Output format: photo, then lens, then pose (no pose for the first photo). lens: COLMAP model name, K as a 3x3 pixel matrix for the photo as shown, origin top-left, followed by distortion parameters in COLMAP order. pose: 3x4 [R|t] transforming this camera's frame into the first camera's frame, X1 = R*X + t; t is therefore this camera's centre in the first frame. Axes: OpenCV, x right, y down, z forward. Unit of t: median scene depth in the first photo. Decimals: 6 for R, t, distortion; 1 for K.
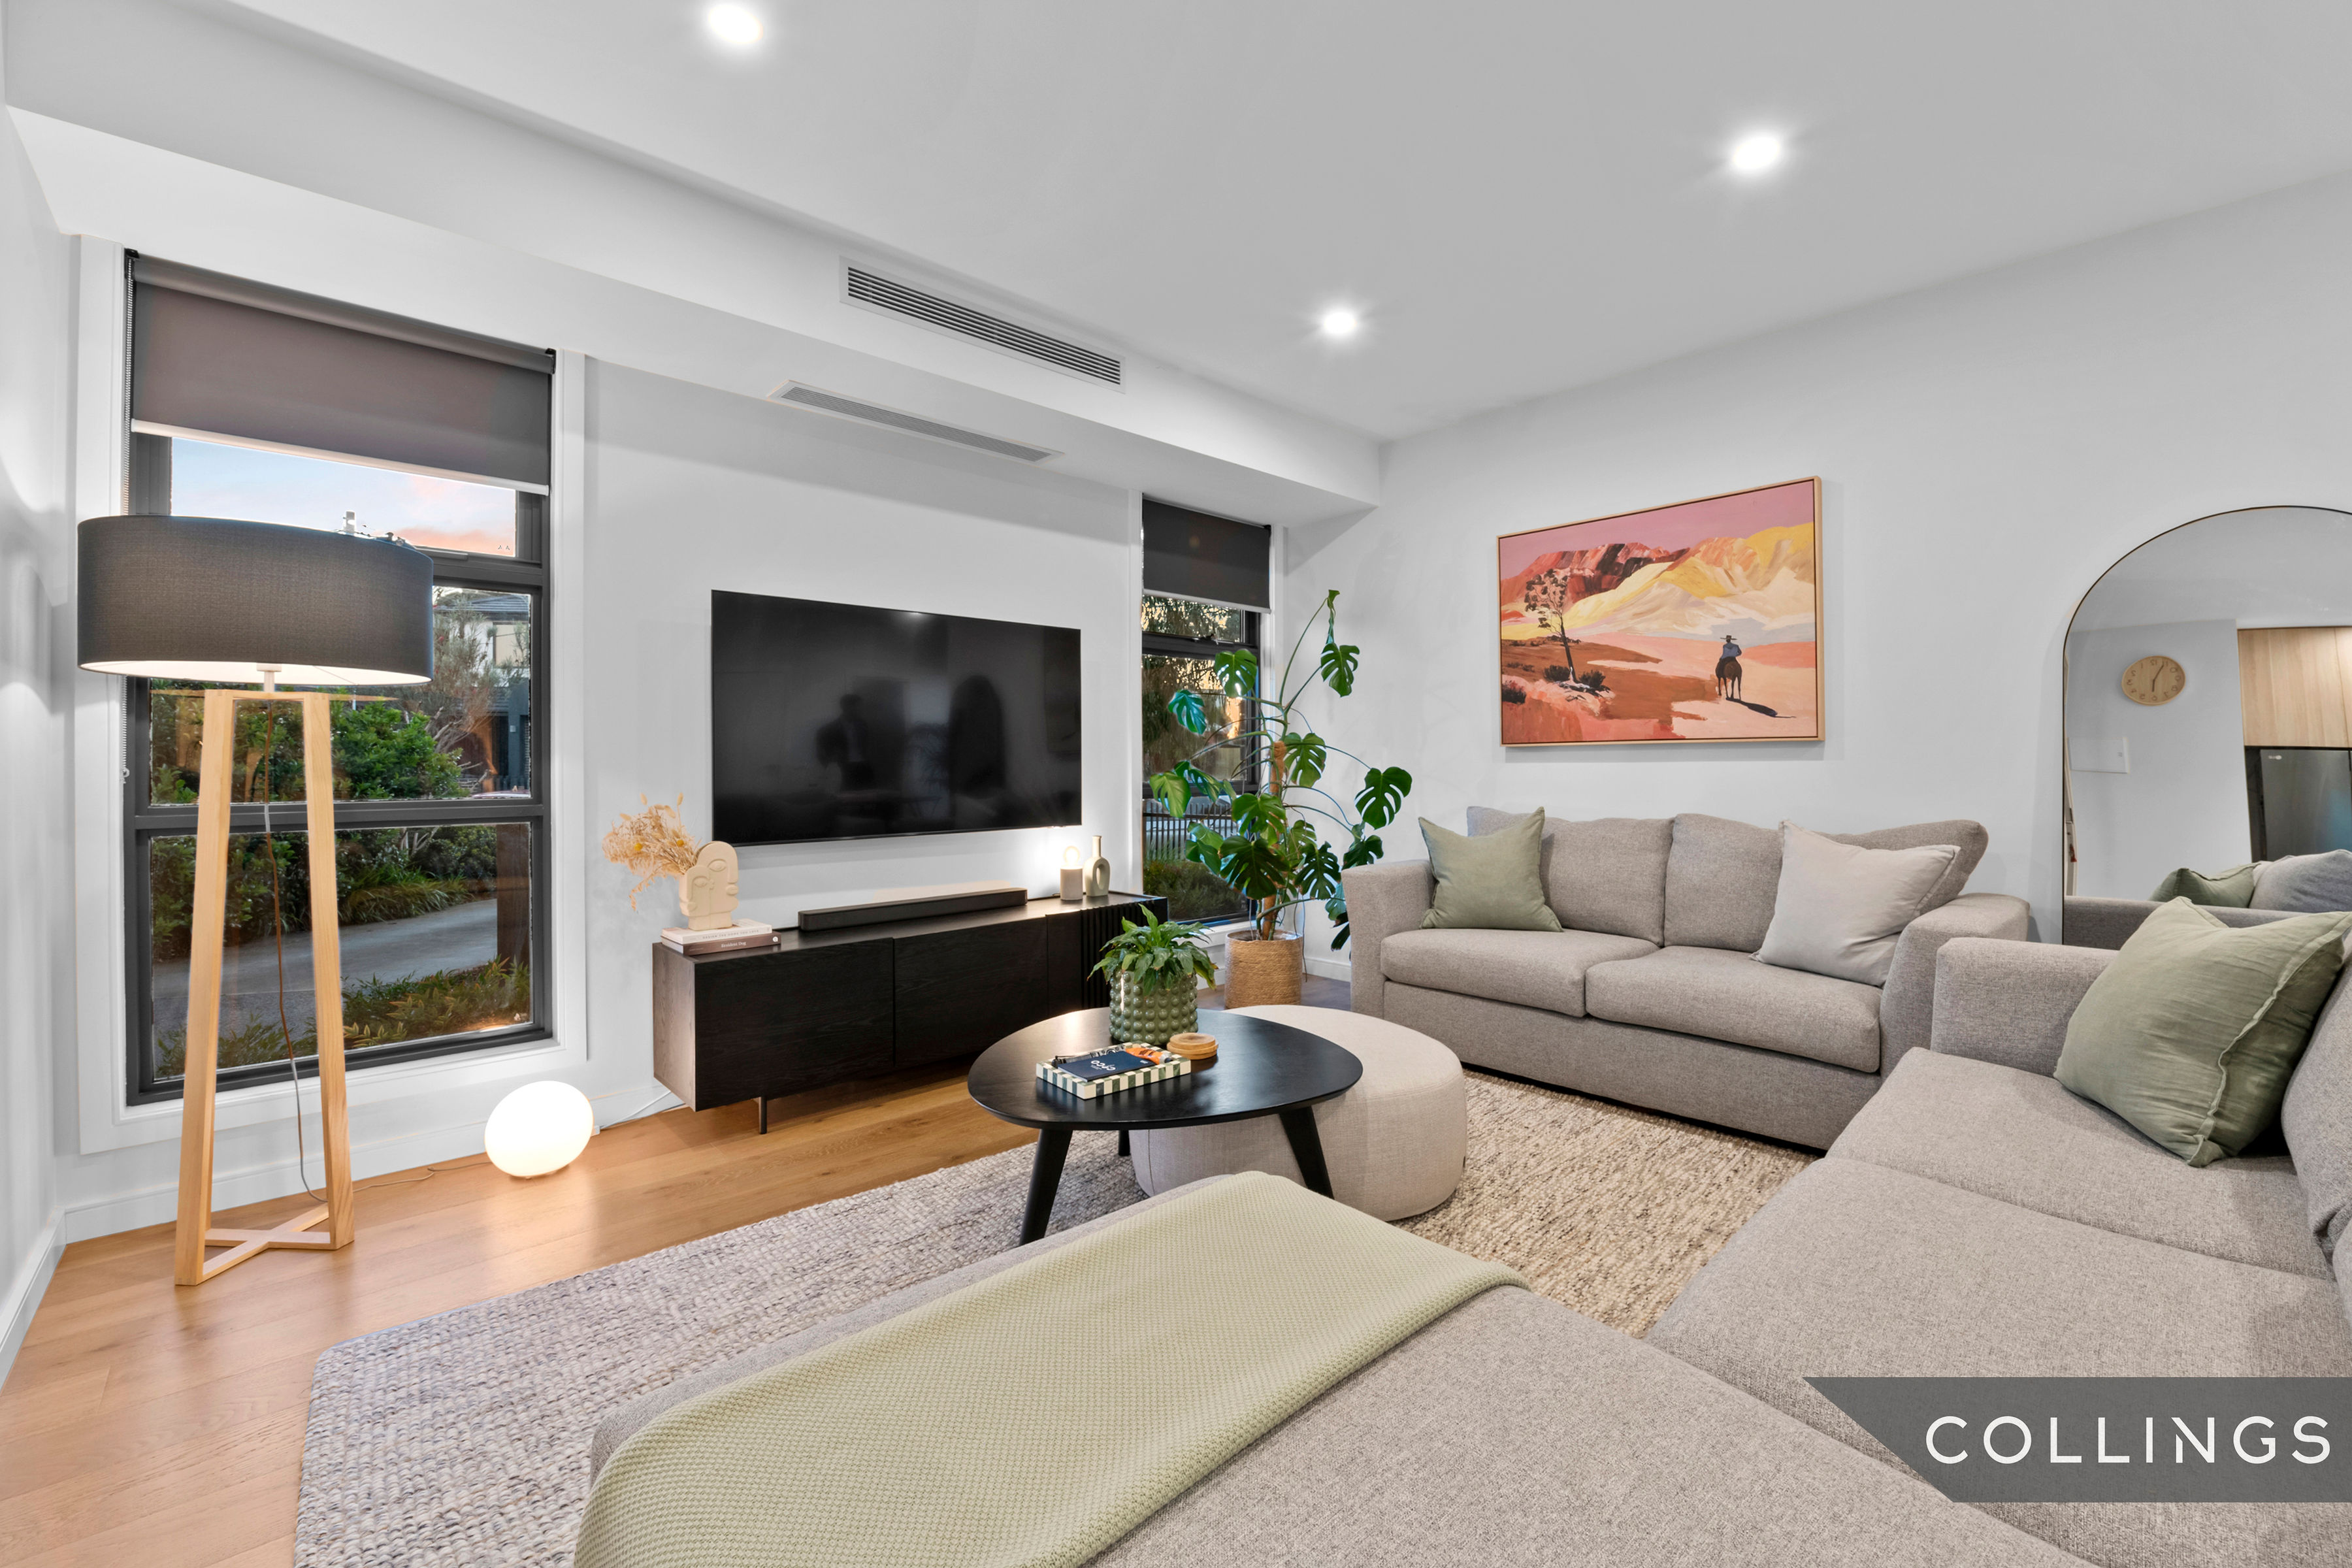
lens RADIAL K [[977.6, 0, 1176.0], [0, 977.6, 784.0], [0, 0, 1]] dist [-0.002494, -0.000370]
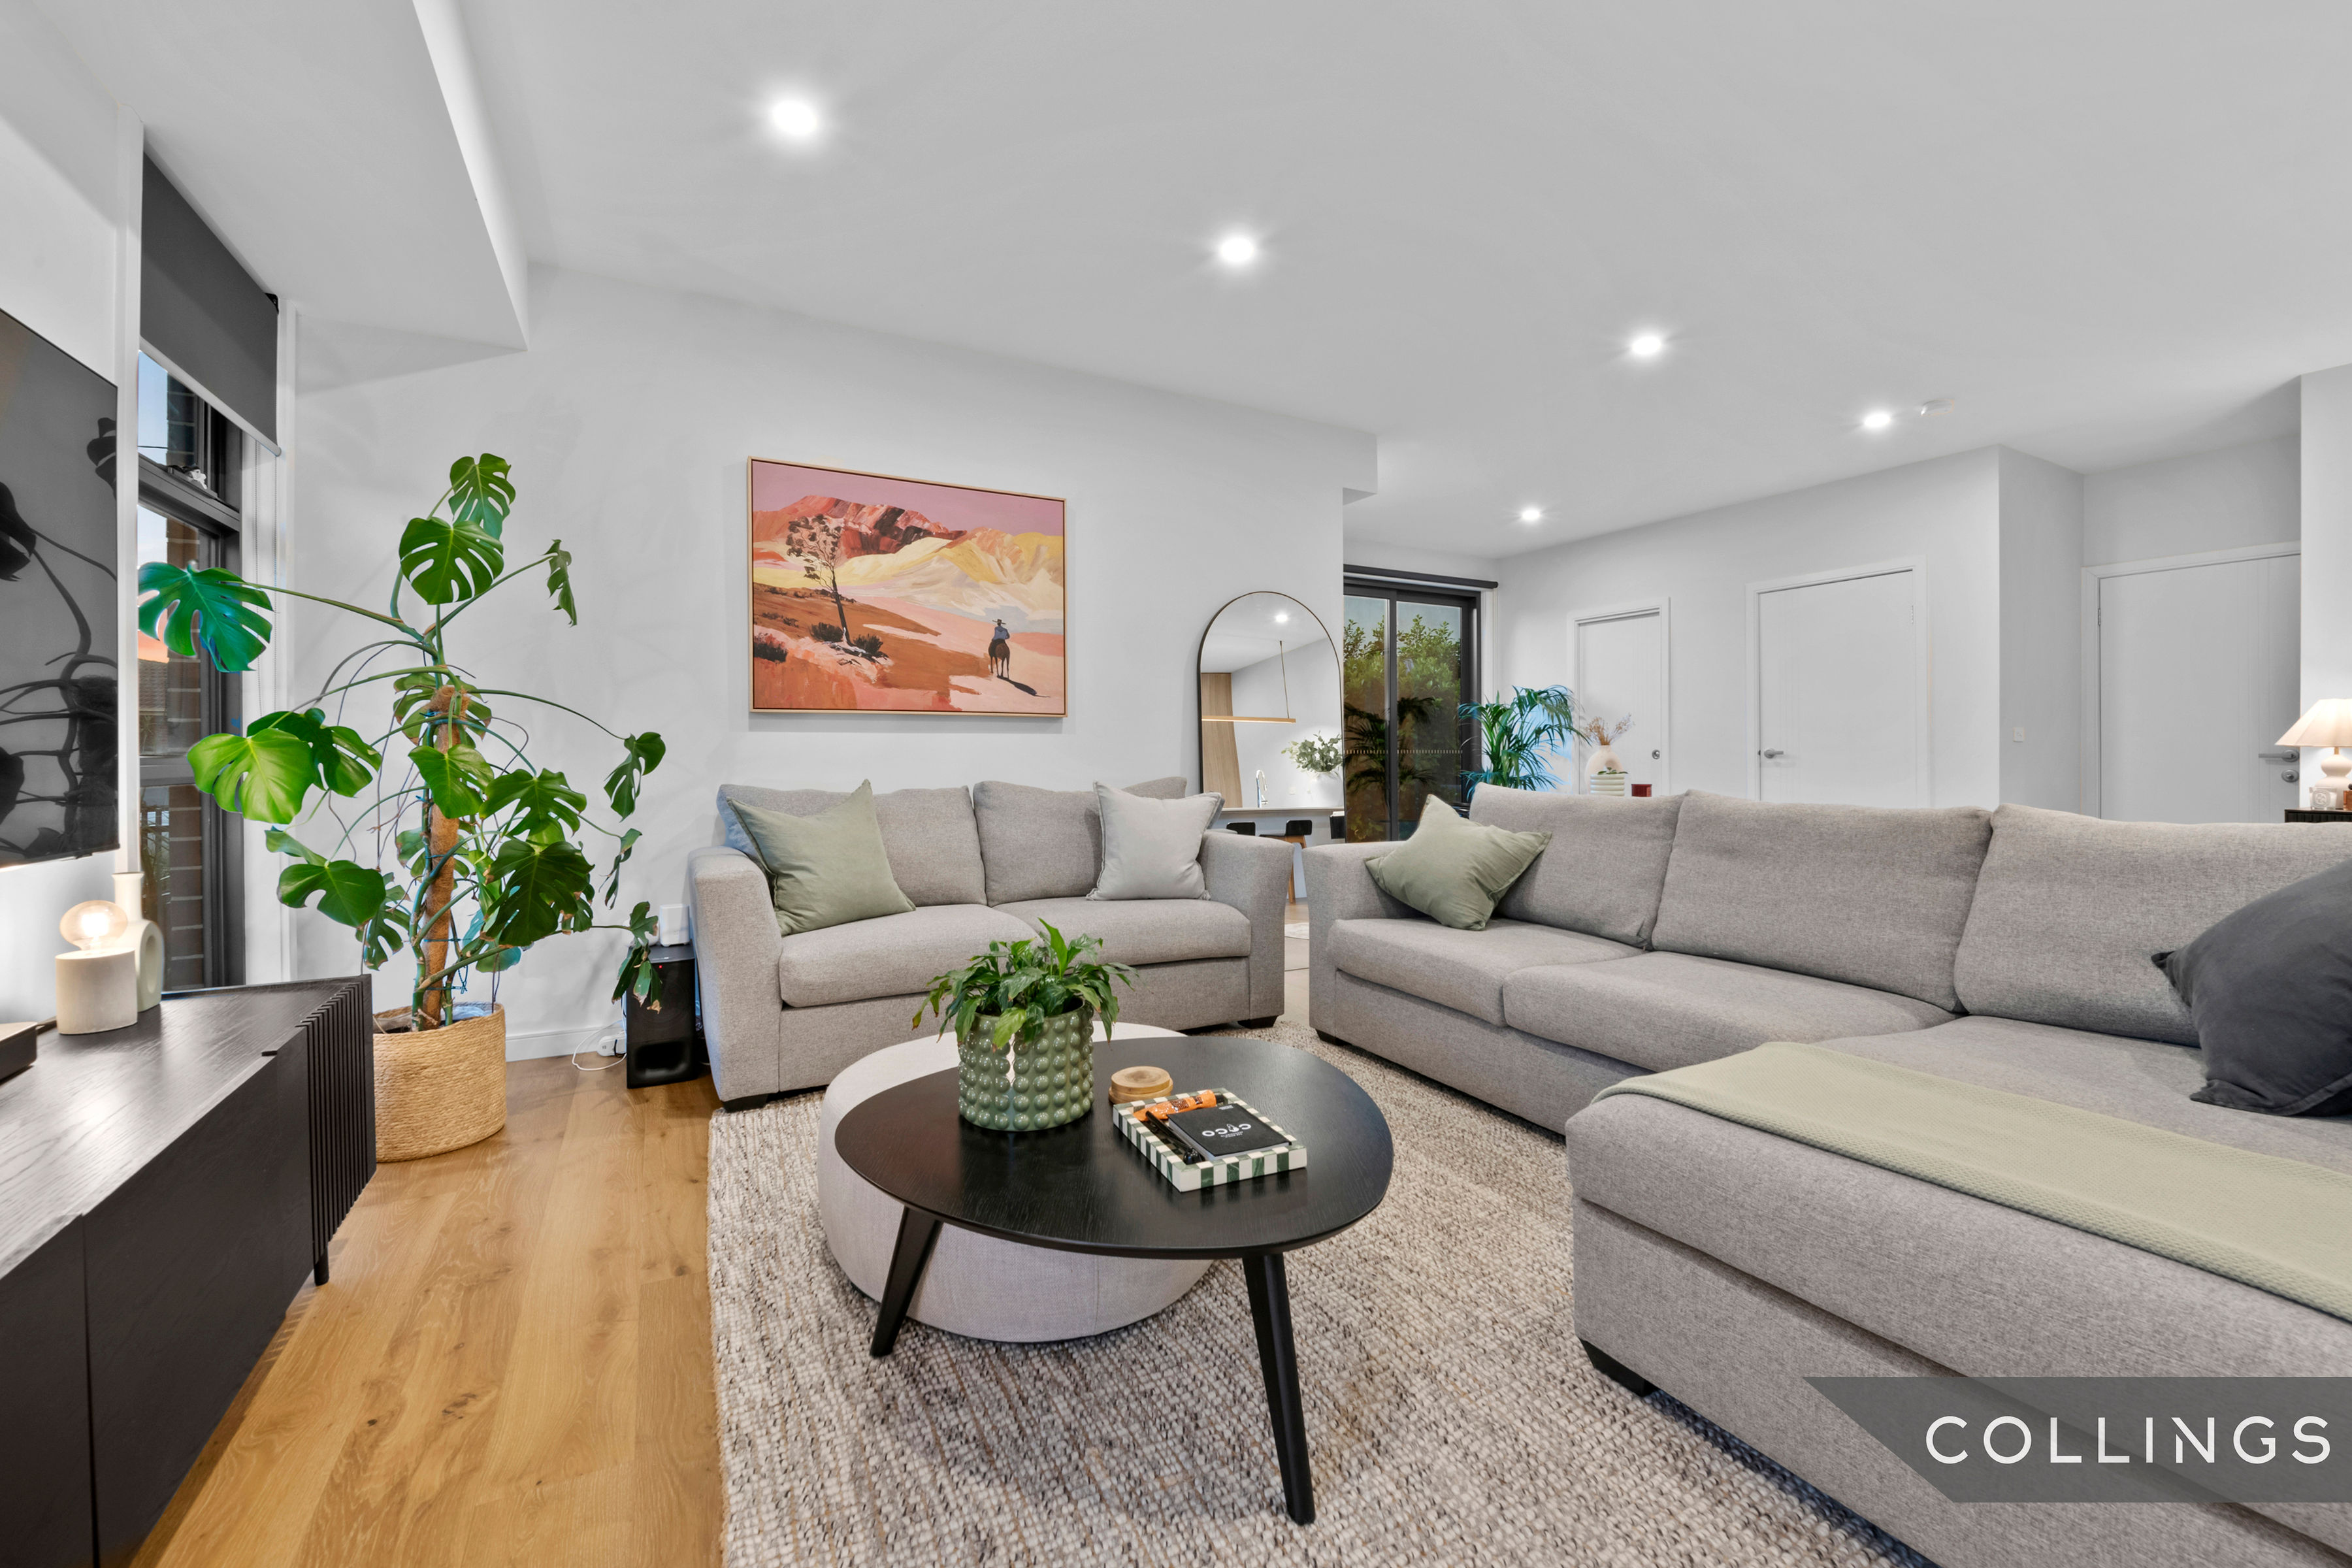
lens RADIAL K [[977.6, 0, 1176.0], [0, 977.6, 784.0], [0, 0, 1]] dist [-0.002494, -0.000370]
pose [[0.251797, -0.019036, 0.967593, -0.427892], [0.018692, 0.999716, 0.014803, 0.020153], [-0.967600, 0.014358, 0.252081, 0.494249]]
